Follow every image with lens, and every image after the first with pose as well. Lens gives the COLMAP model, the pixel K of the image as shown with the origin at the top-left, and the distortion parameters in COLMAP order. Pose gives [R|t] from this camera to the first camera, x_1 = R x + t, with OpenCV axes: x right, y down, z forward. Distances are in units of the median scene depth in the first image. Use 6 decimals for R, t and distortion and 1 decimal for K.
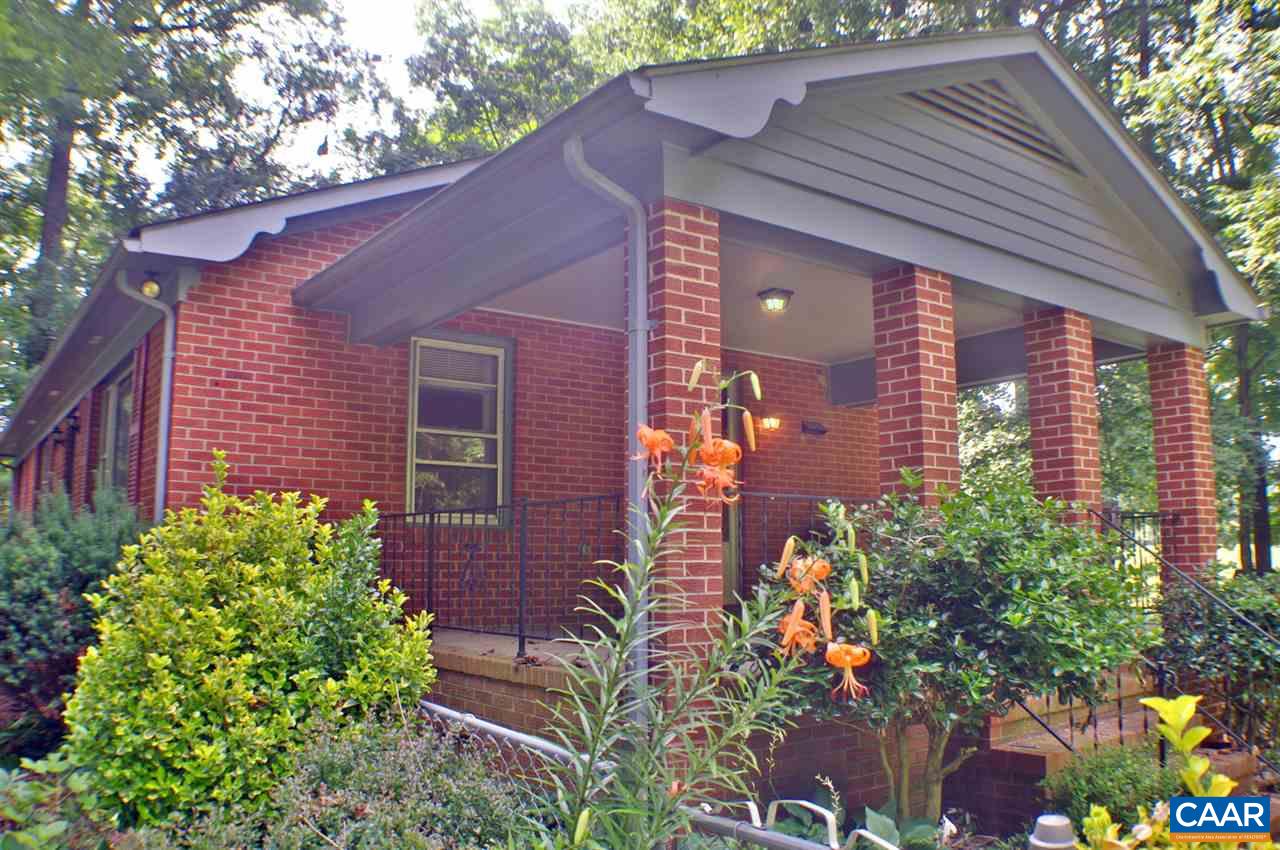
lens RADIAL K [[965.8, 0, 644.3], [0, 965.8, 438.5], [0, 0, 1]] dist [-0.191351, 0.031865]
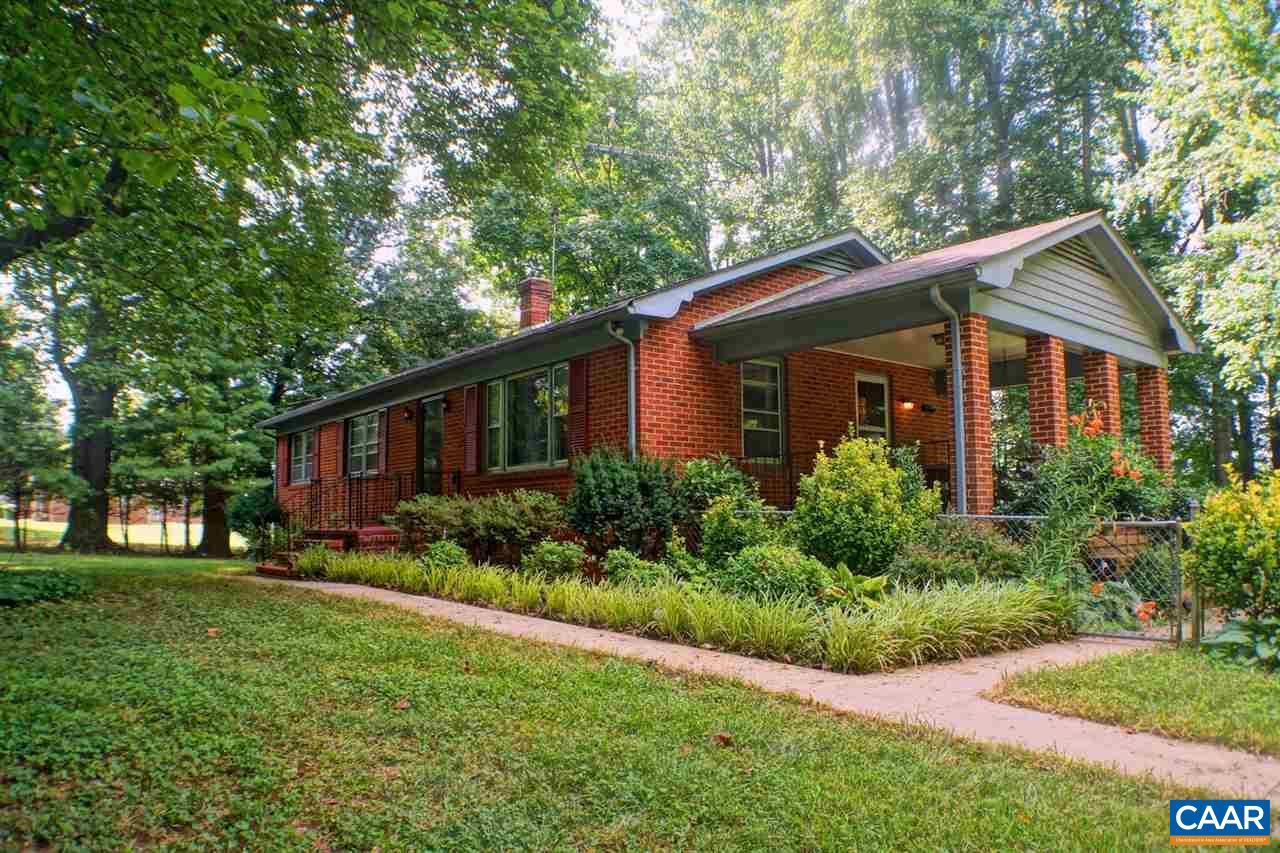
lens RADIAL K [[894.8, 0, 634.7], [0, 894.8, 436.2], [0, 0, 1]] dist [-0.170178, 0.002945]
pose [[0.998172, -0.004425, 0.060272, -0.621064], [0.002633, 0.999553, 0.029771, -0.014035], [-0.060377, -0.029558, 0.997738, -0.707942]]
